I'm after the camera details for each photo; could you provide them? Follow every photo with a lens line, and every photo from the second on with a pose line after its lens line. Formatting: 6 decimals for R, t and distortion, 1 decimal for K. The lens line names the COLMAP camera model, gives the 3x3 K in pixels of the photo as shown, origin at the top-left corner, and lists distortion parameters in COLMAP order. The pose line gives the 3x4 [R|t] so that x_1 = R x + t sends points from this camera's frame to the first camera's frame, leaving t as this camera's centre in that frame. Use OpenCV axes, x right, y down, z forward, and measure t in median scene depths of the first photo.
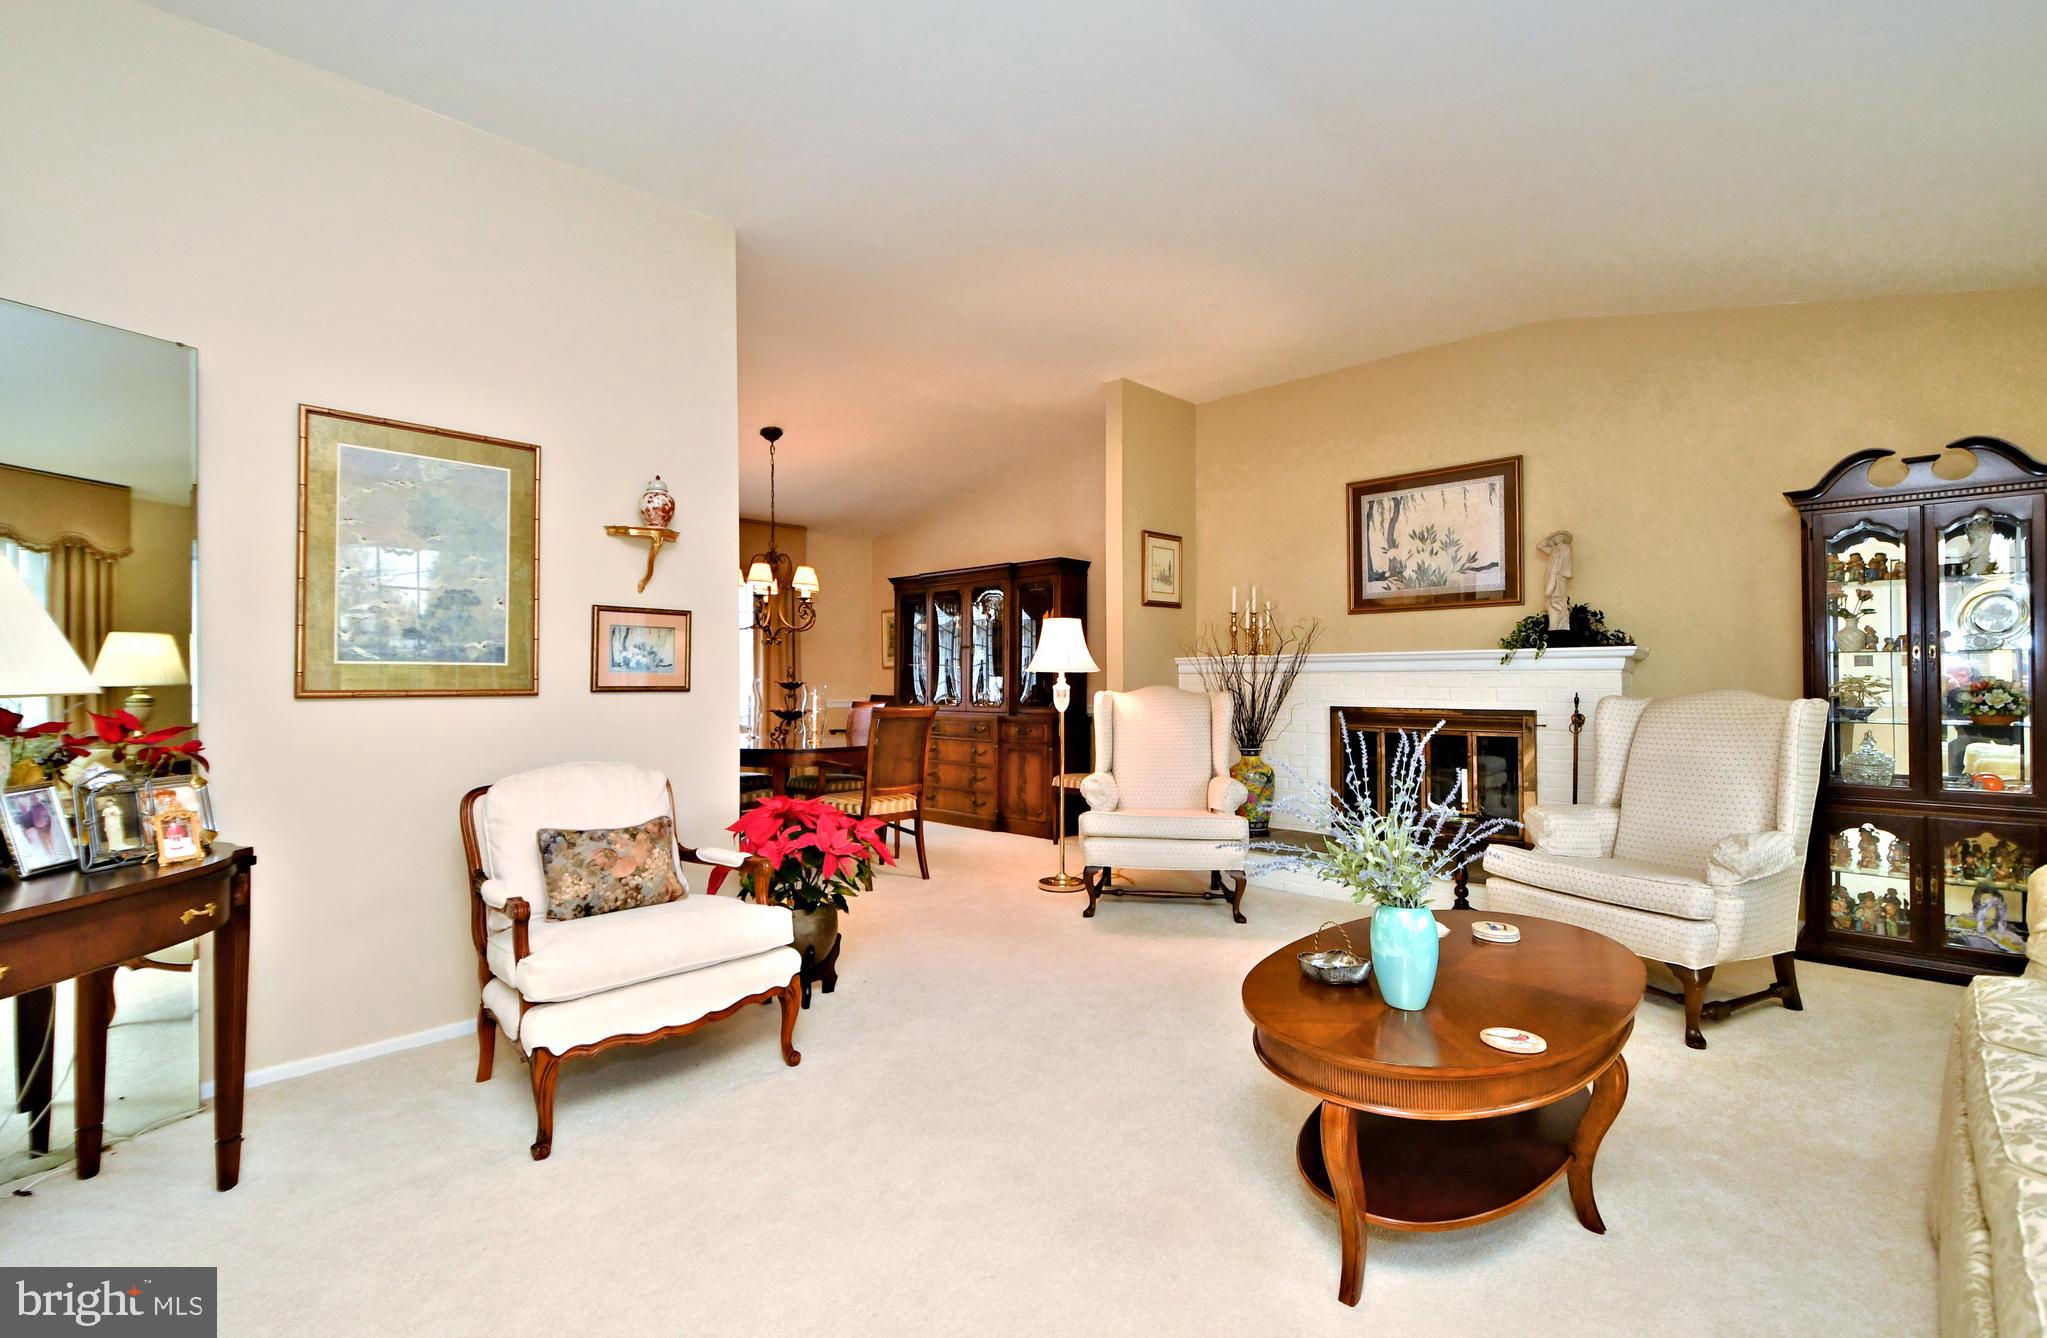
lens RADIAL K [[891.0, 0, 1023.5], [0, 891.0, 669.0], [0, 0, 1]] dist [0.000026, -0.000030]
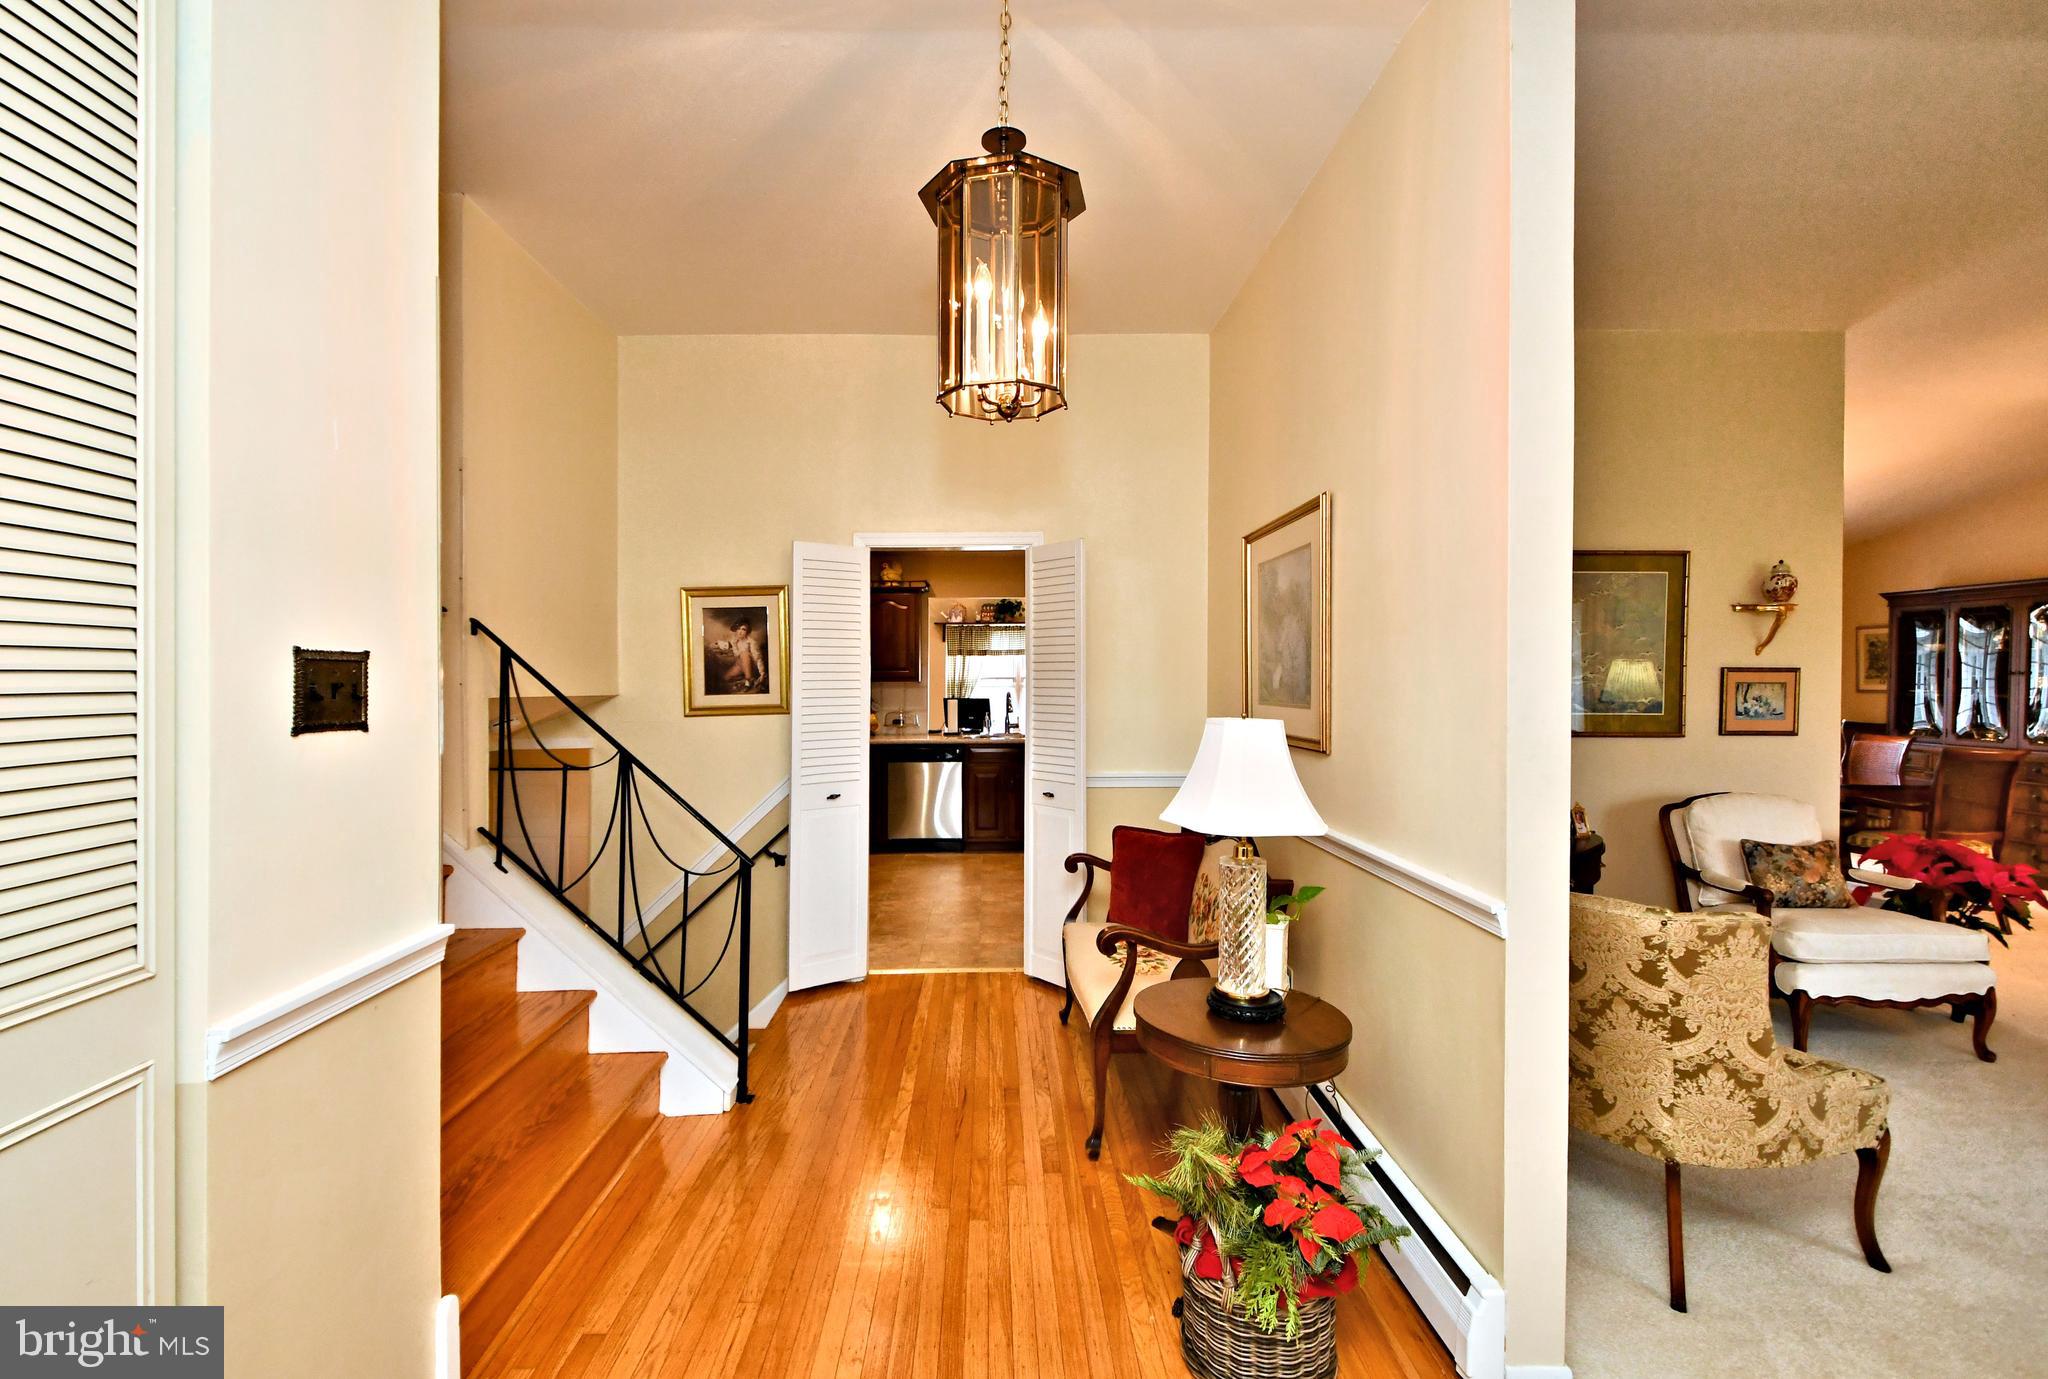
lens RADIAL K [[904.5, 0, 1024.0], [0, 904.5, 689.5], [0, 0, 1]] dist [-0.000364, -0.000148]
pose [[0.700635, 0.018262, -0.713286, -0.269383], [0.002856, 0.999593, 0.028398, -0.083917], [0.713514, -0.021933, 0.700297, -0.671228]]
